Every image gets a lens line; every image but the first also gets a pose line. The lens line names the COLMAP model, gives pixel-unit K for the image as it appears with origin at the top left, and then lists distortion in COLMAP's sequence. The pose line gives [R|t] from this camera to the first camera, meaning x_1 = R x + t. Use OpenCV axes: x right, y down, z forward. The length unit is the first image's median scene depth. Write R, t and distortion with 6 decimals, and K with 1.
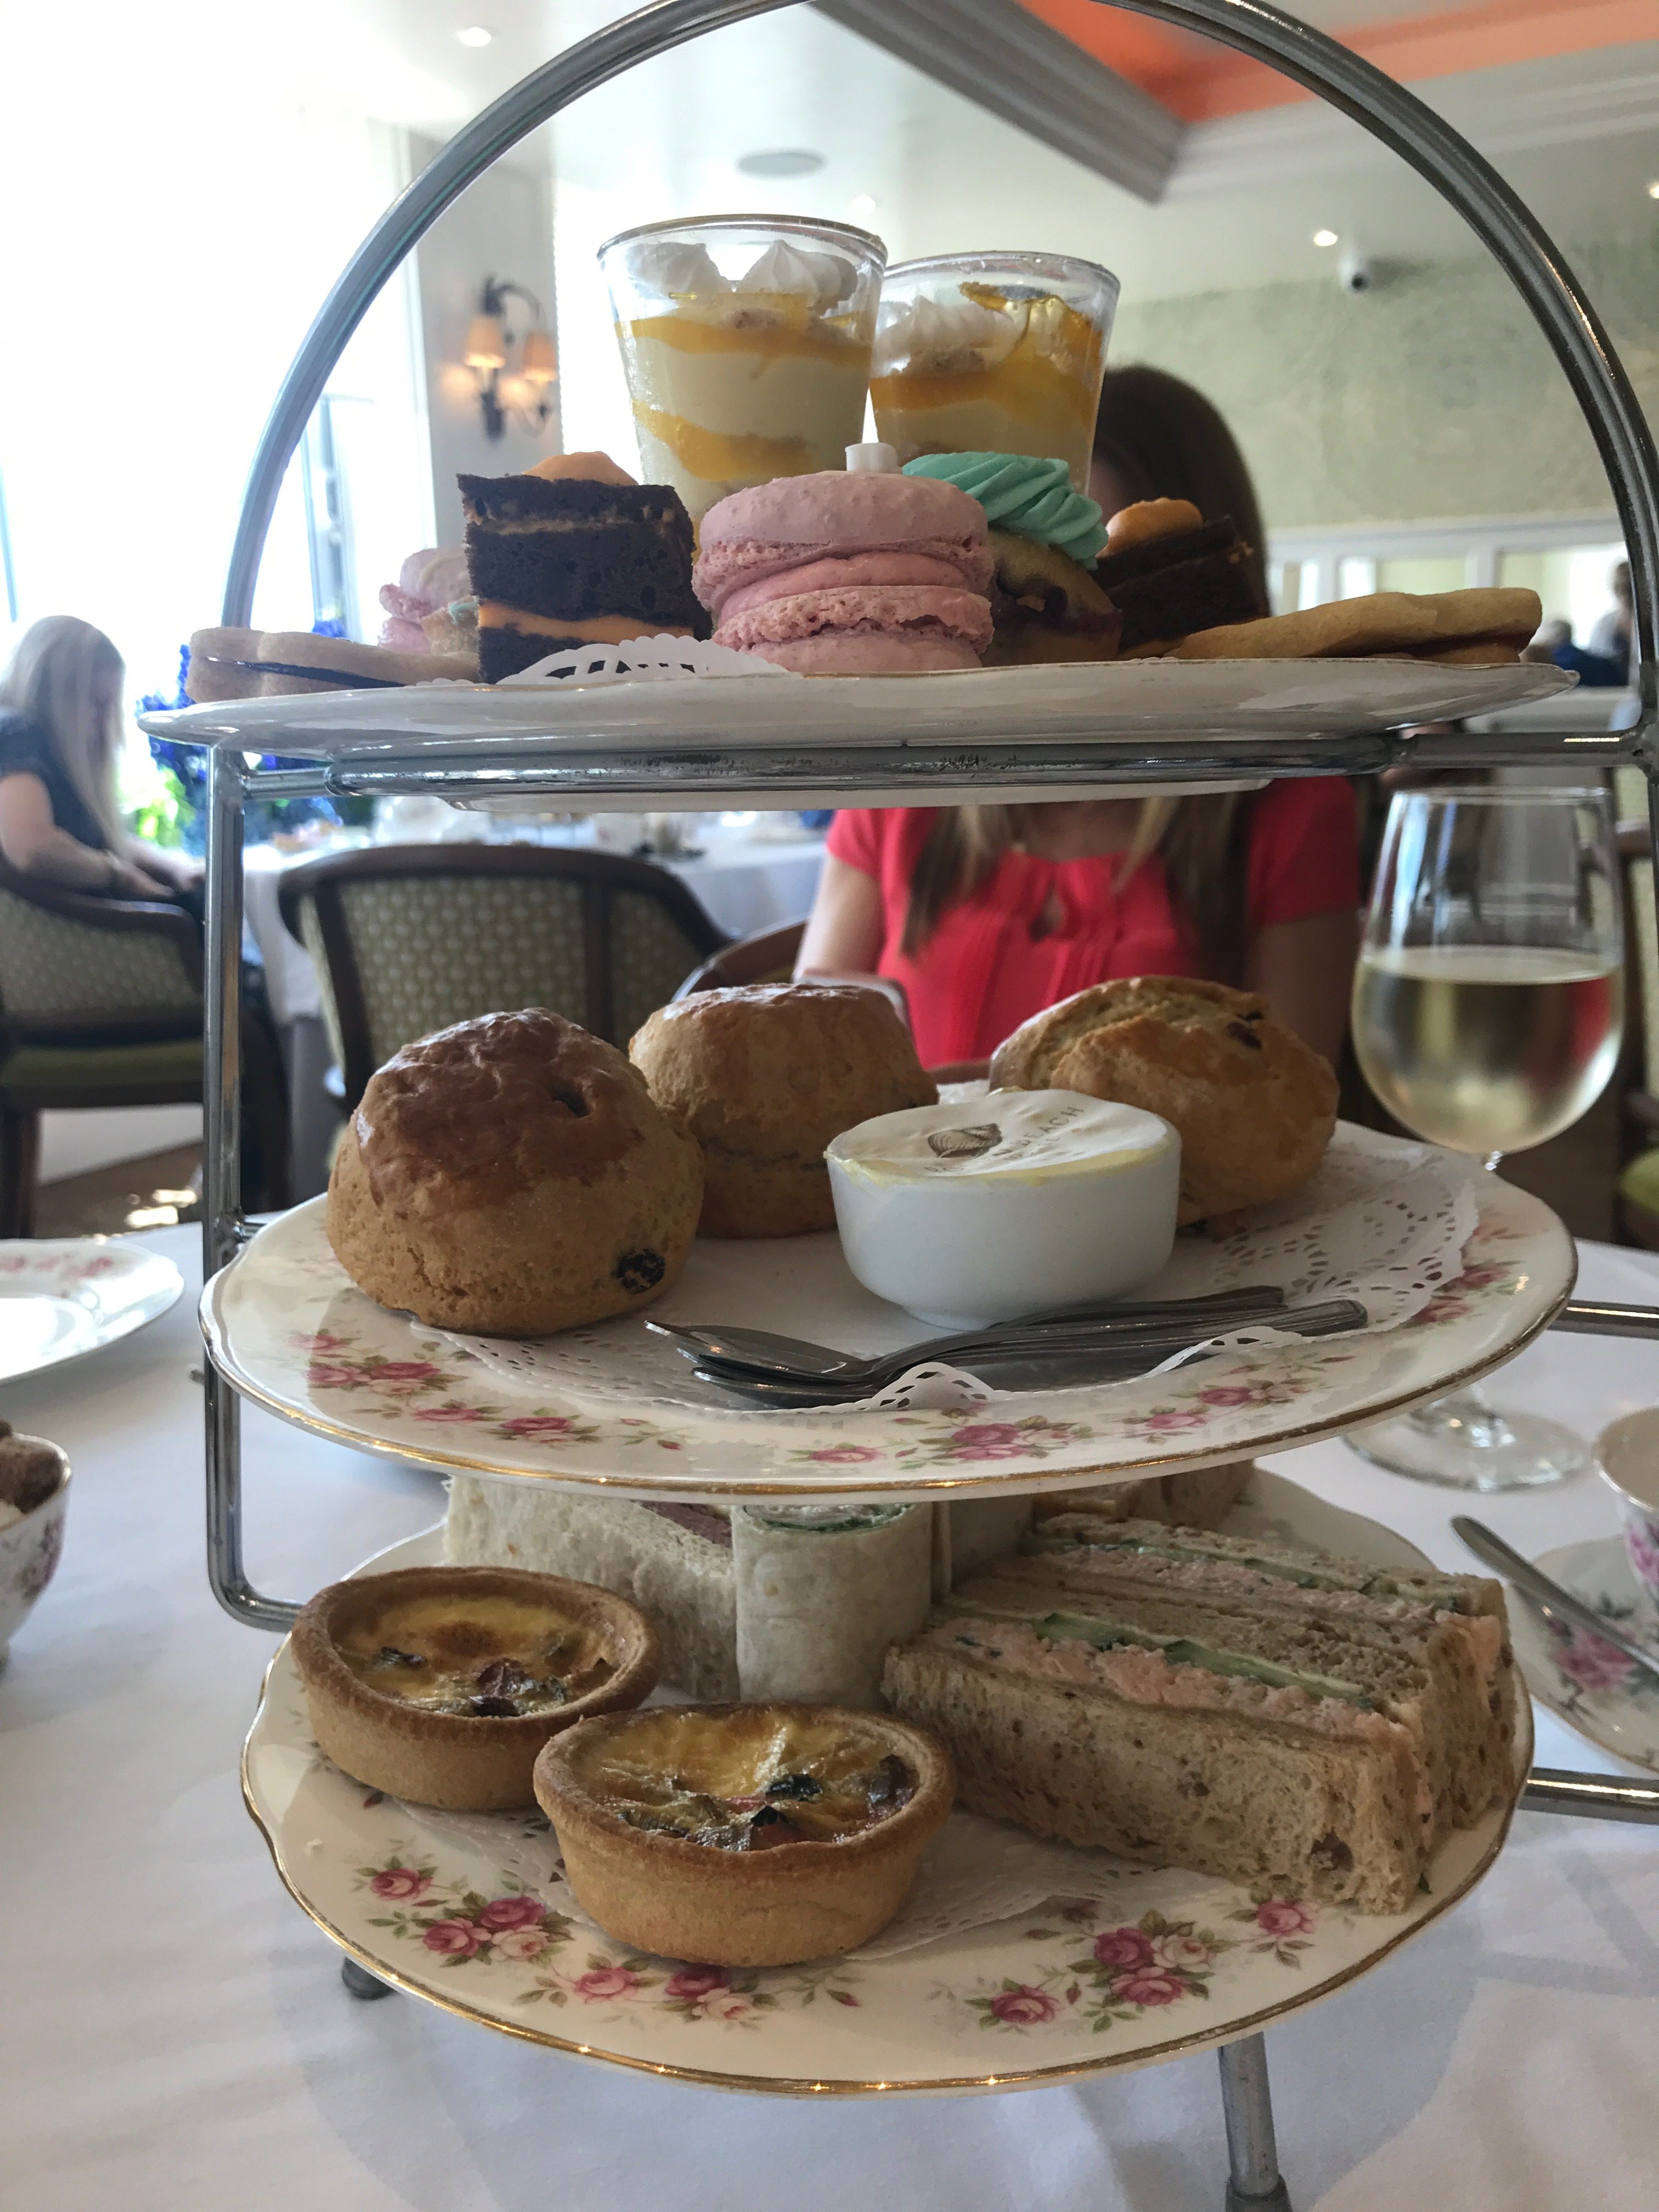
lens RADIAL K [[1799.6, 0, 826.1], [0, 1799.6, 1106.9], [0, 0, 1]] dist [0.004439, 0.009497]
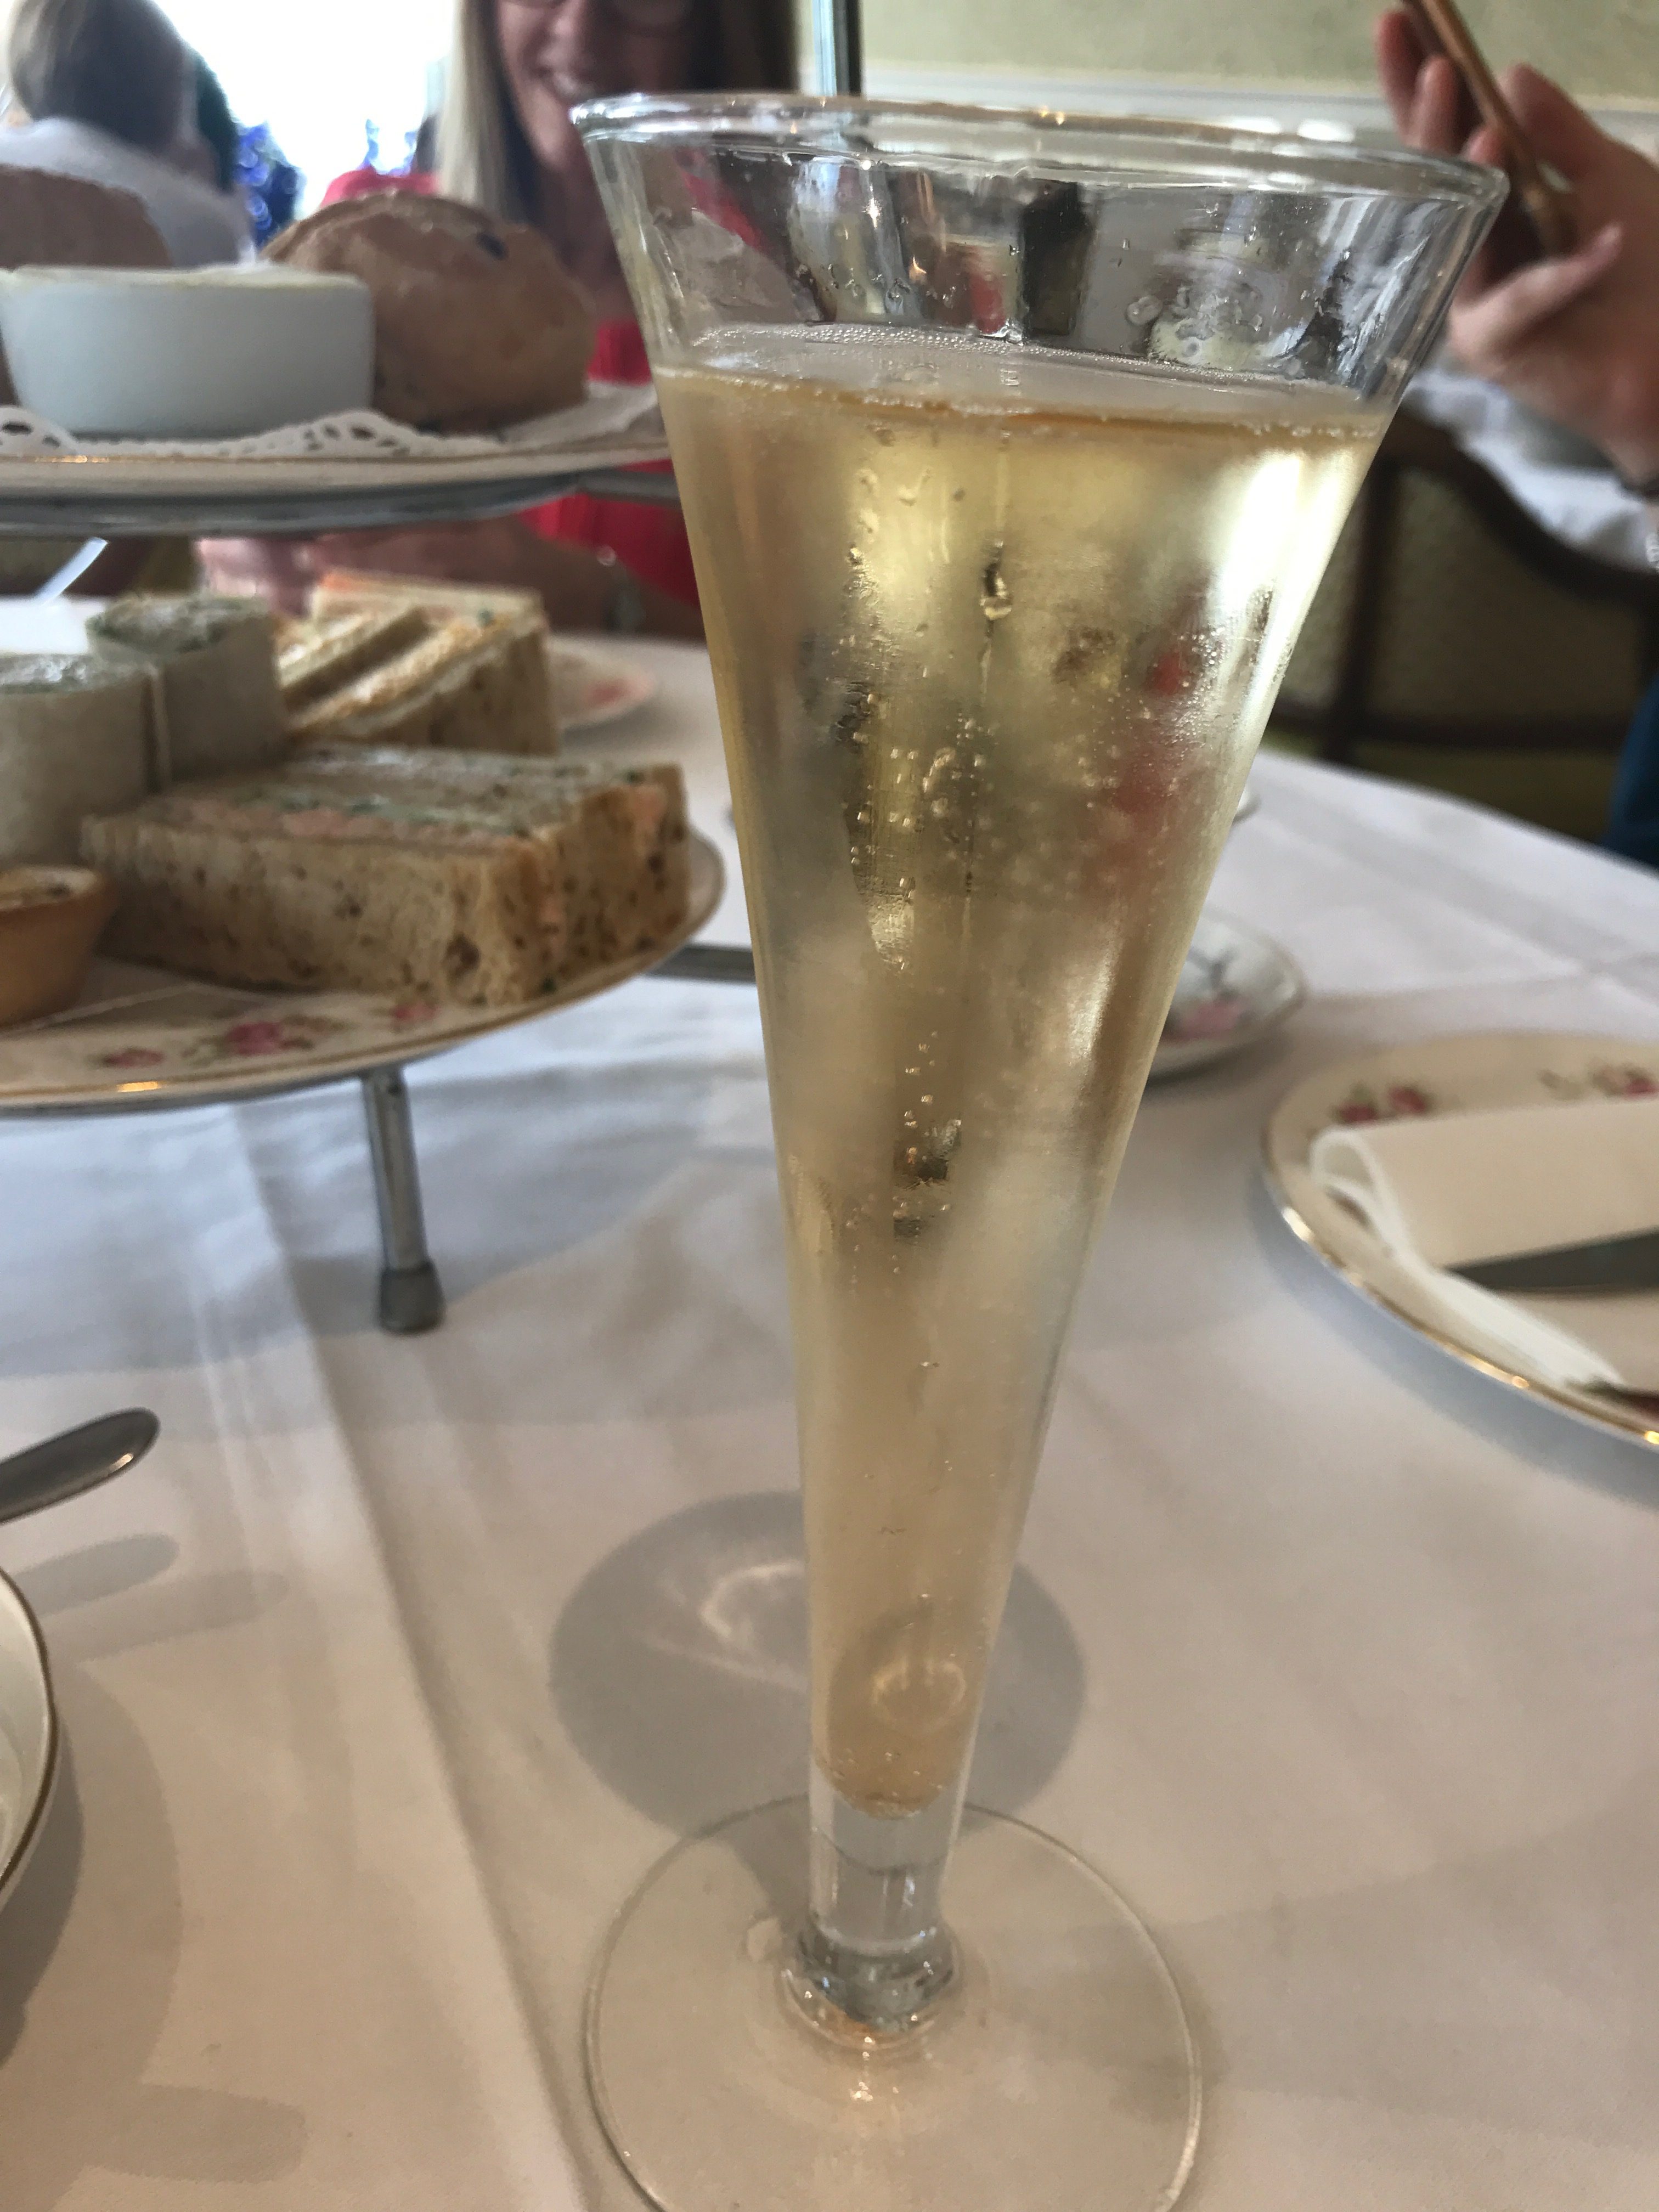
lens RADIAL K [[1799.6, 0, 830.9], [0, 1799.6, 1104.6], [0, 0, 1]] dist [0.004439, 0.009497]
pose [[0.983462, 0.008752, 0.180904, 0.297183], [-0.041860, 0.982772, 0.180018, 0.292874], [-0.176212, -0.184614, 0.966885, -0.094850]]
